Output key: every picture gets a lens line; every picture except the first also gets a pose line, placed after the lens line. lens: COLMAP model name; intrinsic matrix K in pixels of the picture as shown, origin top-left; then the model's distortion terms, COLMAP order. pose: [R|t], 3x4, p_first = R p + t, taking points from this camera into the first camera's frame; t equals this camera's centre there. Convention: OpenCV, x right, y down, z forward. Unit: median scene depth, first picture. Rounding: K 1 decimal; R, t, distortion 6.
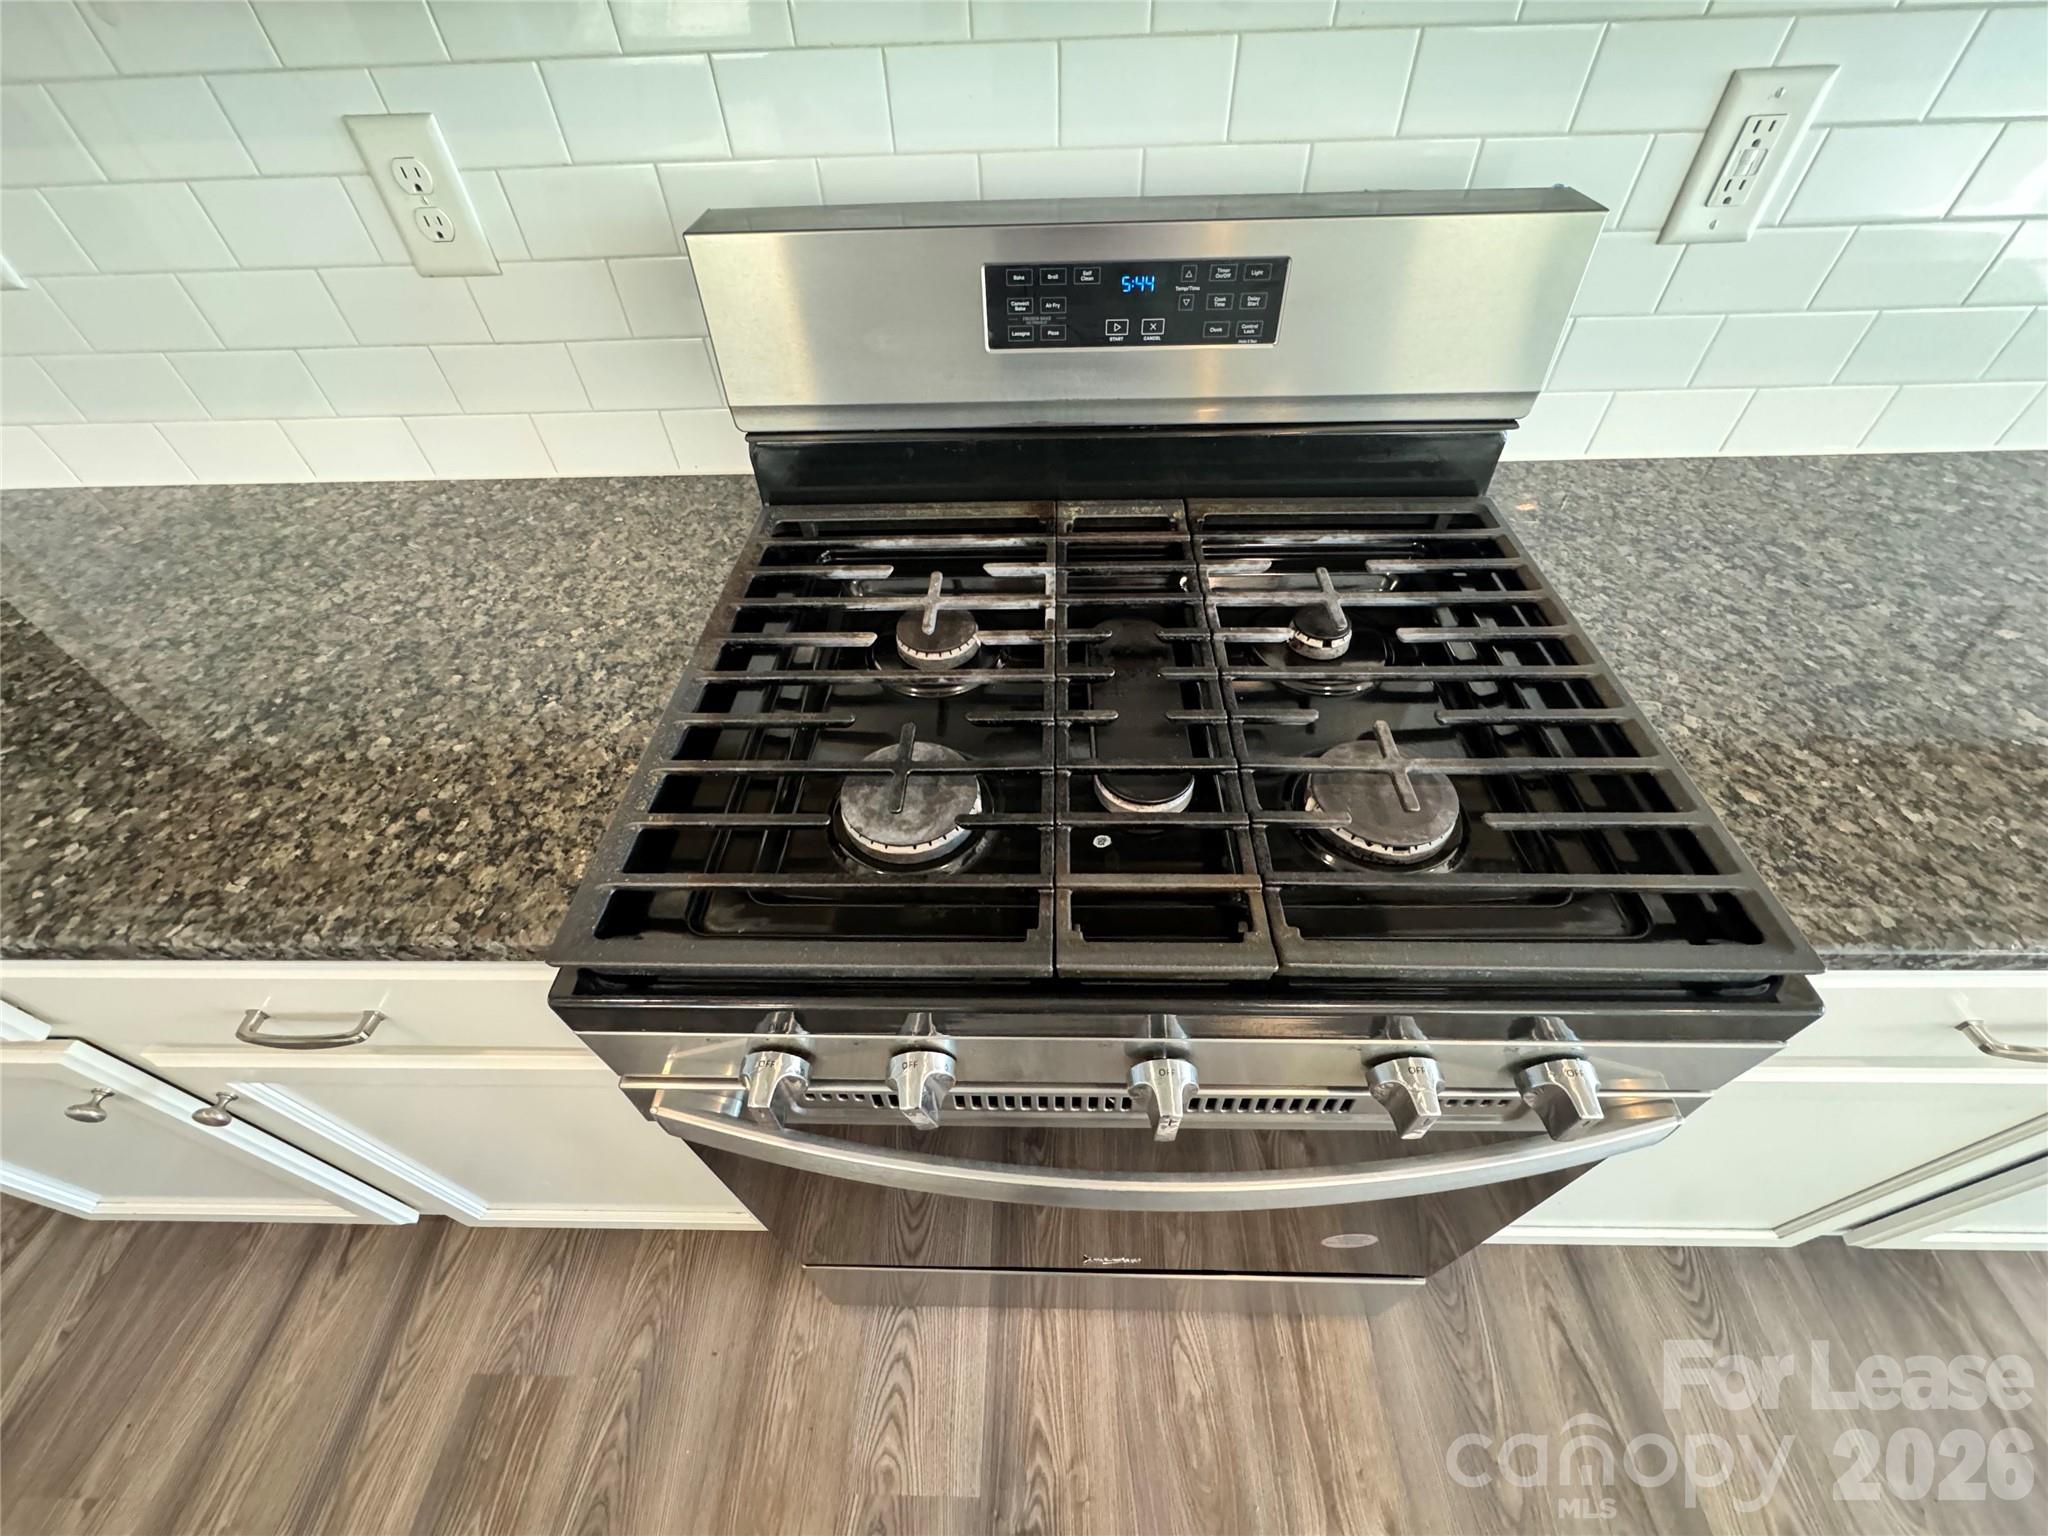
lens RADIAL K [[817.2, 0, 1024.3], [0, 817.2, 768.9], [0, 0, 1]] dist [-0.000934, -0.000344]
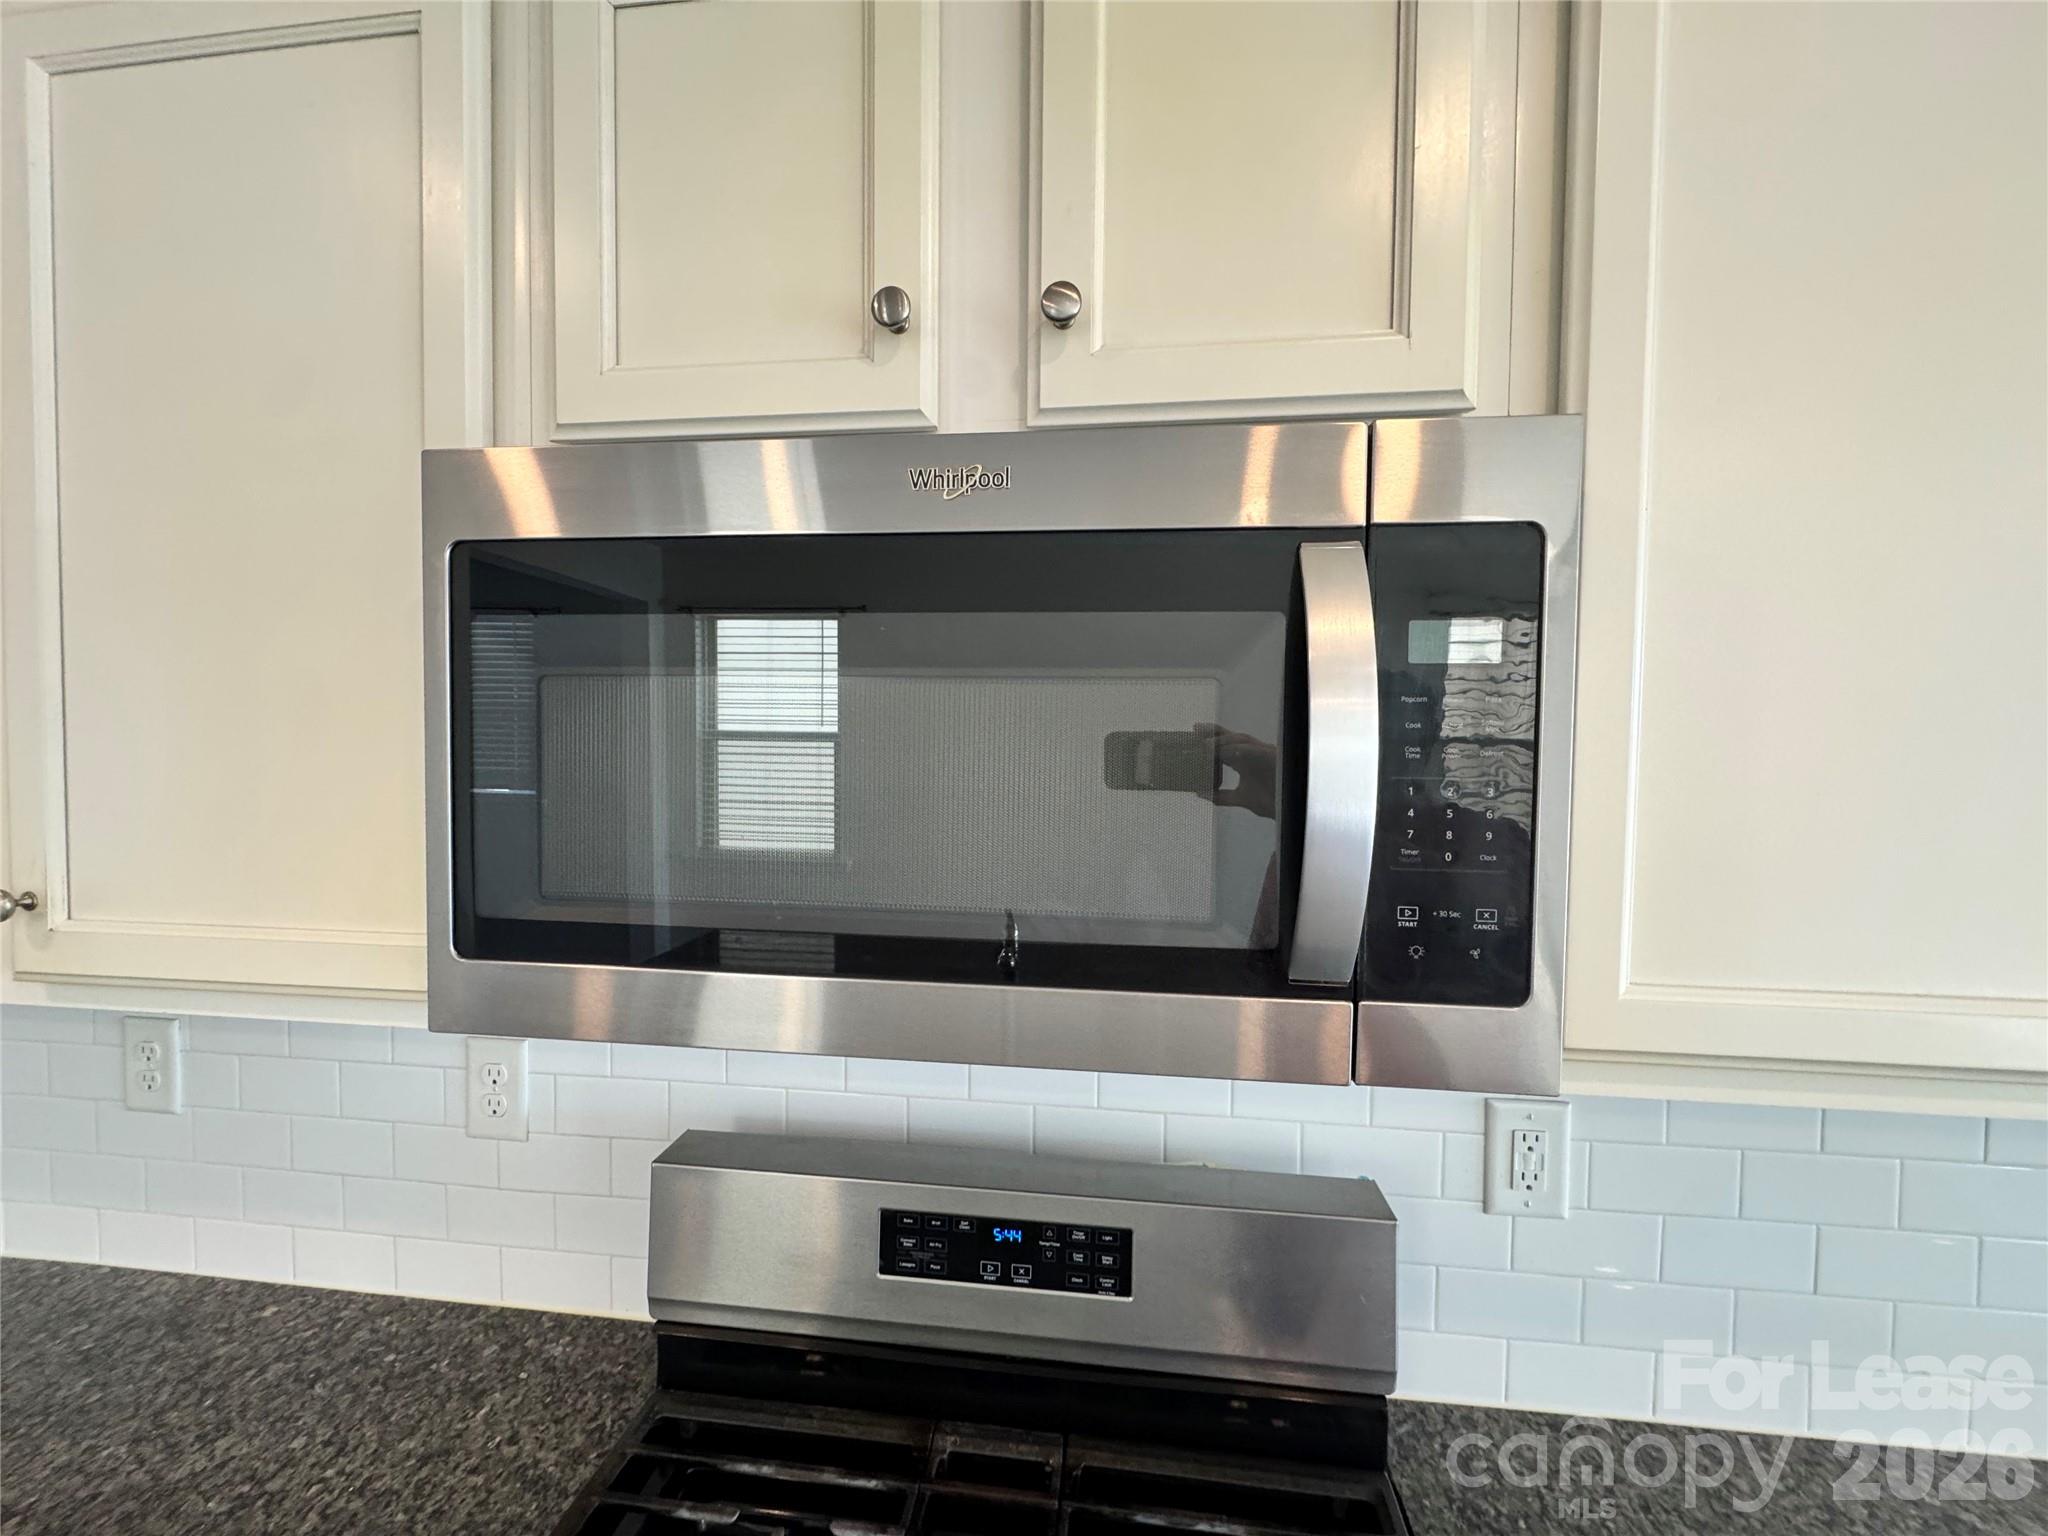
lens RADIAL K [[817.2, 0, 1019.8], [0, 817.2, 766.8], [0, 0, 1]] dist [-0.000934, -0.000344]
pose [[0.994355, 0.044595, -0.096273, 0.230389], [-0.099581, 0.705419, -0.701761, -0.236631], [0.036618, 0.707387, 0.705878, -0.293422]]
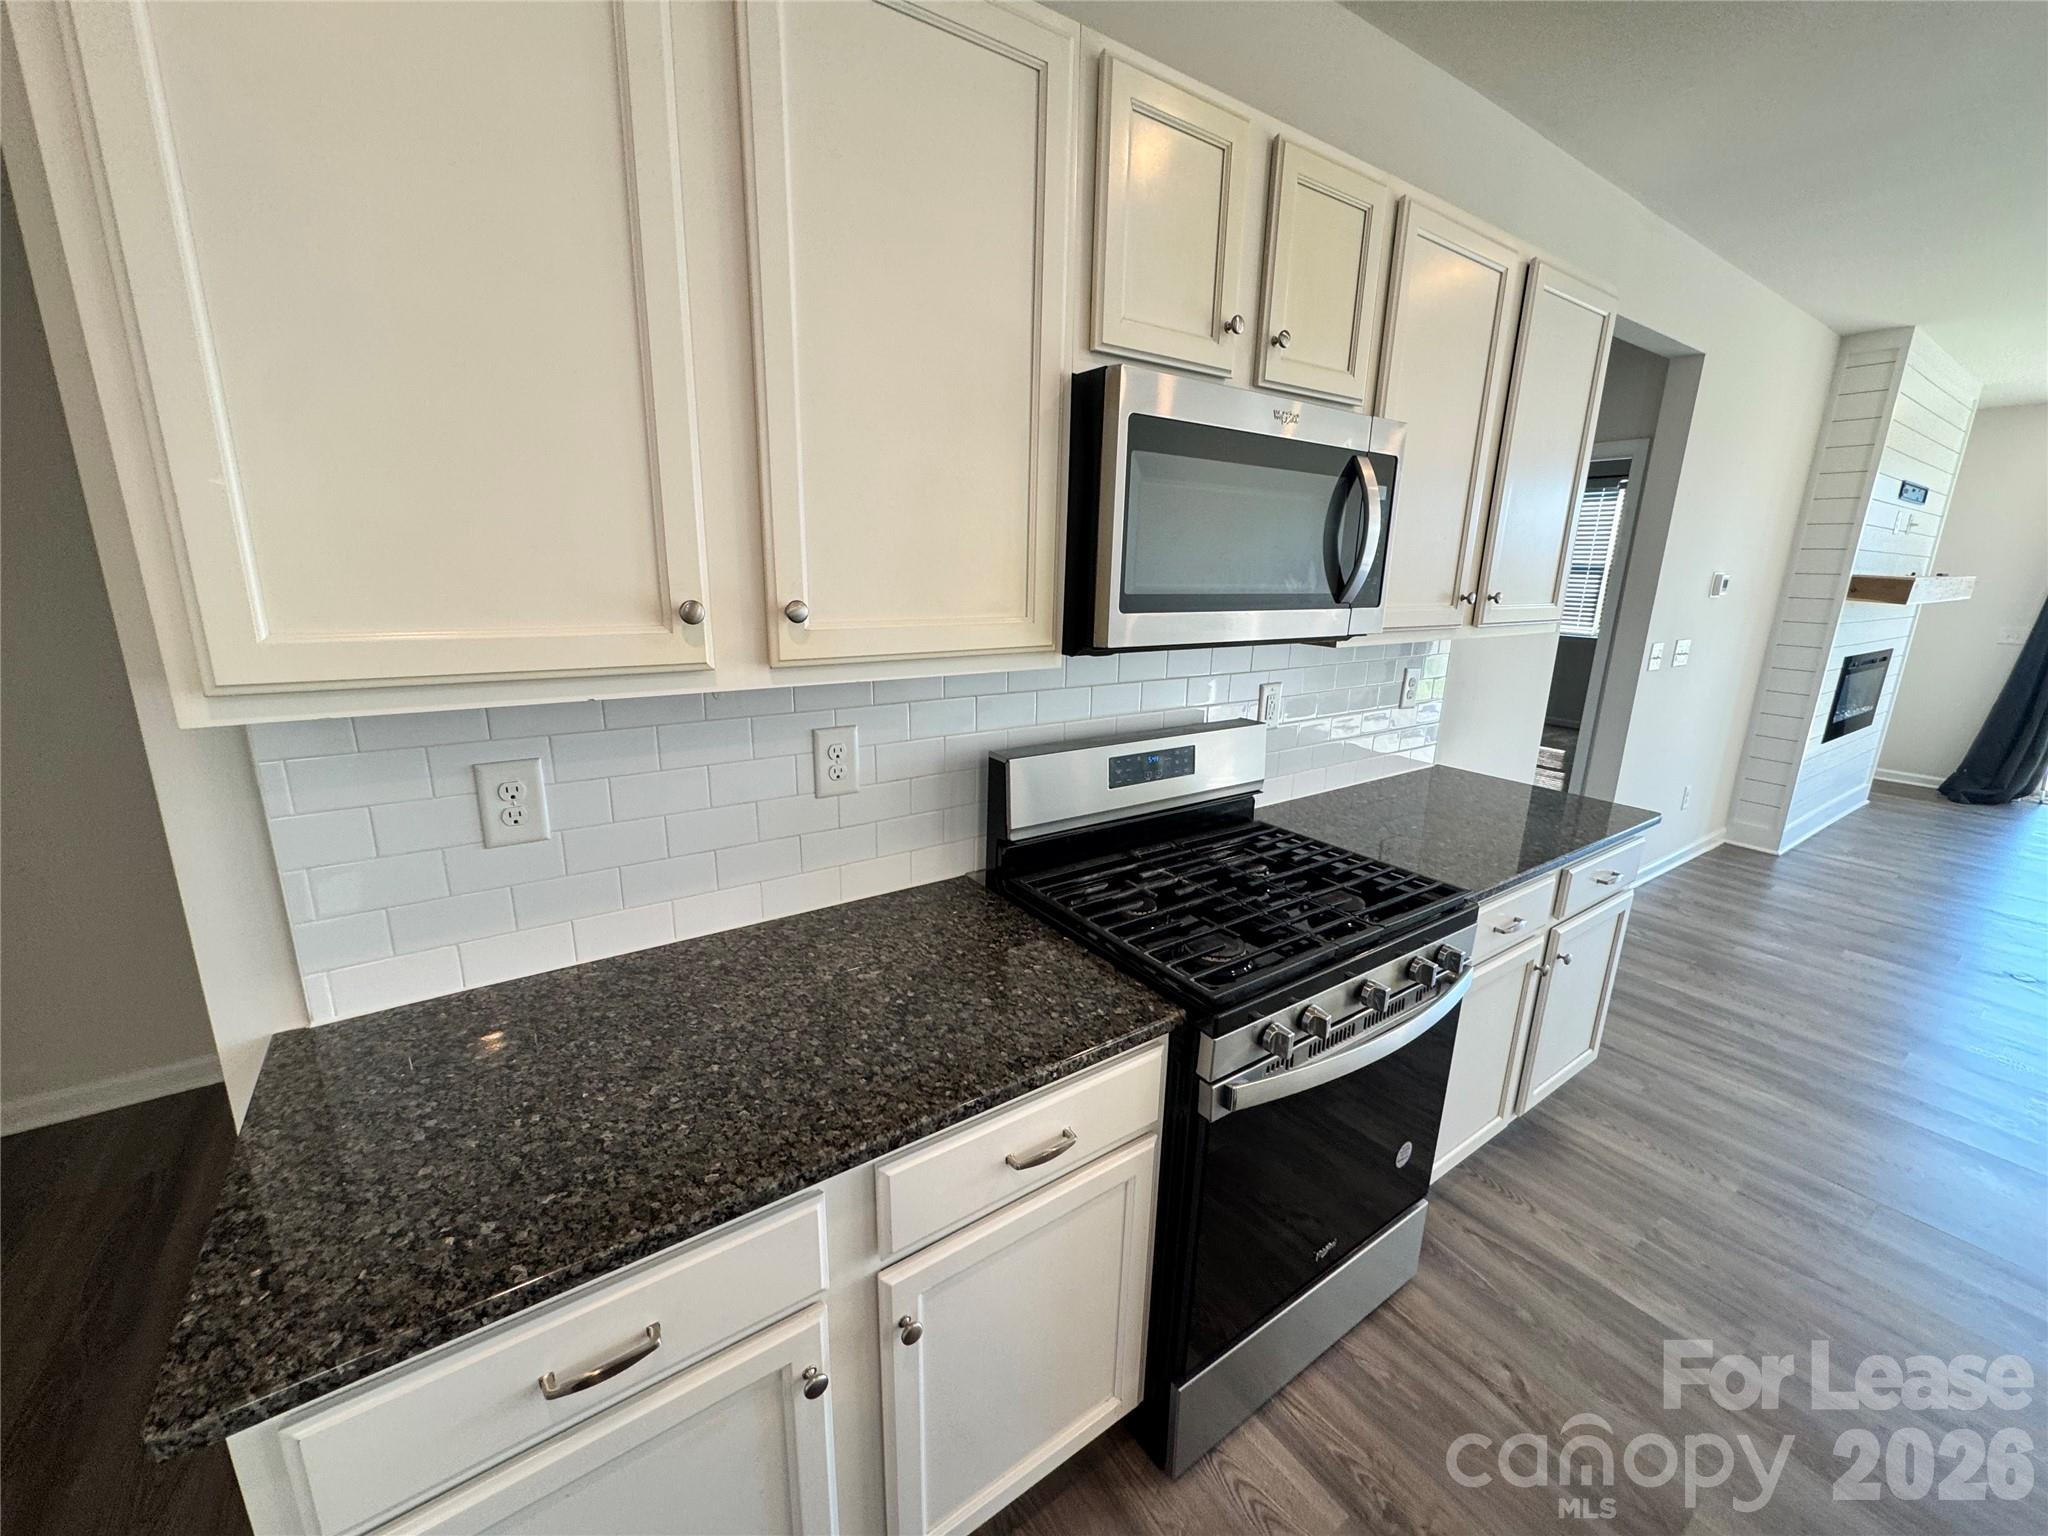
lens RADIAL K [[817.2, 0, 1030.9], [0, 817.2, 771.0], [0, 0, 1]] dist [-0.000934, -0.000344]
pose [[0.802760, -0.101578, 0.587587, -1.608065], [0.402499, 0.819345, -0.408251, 0.311244], [-0.439967, 0.564231, 0.698622, -0.571279]]
